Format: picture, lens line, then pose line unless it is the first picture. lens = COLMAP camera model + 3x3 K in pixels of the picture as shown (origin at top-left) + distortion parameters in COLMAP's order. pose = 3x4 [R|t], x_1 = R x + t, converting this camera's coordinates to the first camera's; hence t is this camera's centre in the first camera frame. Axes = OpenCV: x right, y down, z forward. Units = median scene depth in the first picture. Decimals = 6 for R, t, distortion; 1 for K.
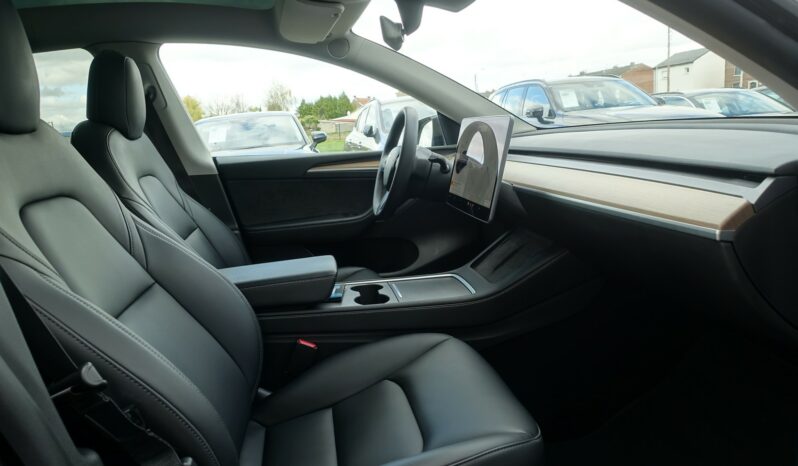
lens RADIAL K [[547.5, 0, 392.5], [0, 547.5, 232.5], [0, 0, 1]] dist [-0.002347, -0.002833]
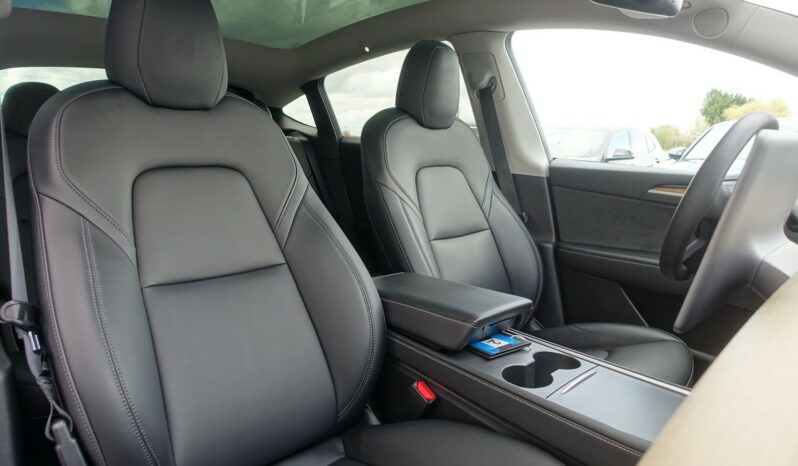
lens RADIAL K [[547.5, 0, 398.3], [0, 547.5, 235.4], [0, 0, 1]] dist [-0.002347, -0.002833]
pose [[0.574860, 0.227695, -0.785933, 0.269045], [-0.218214, 0.968378, 0.120942, -0.072847], [0.788618, 0.101977, 0.606368, 0.292144]]
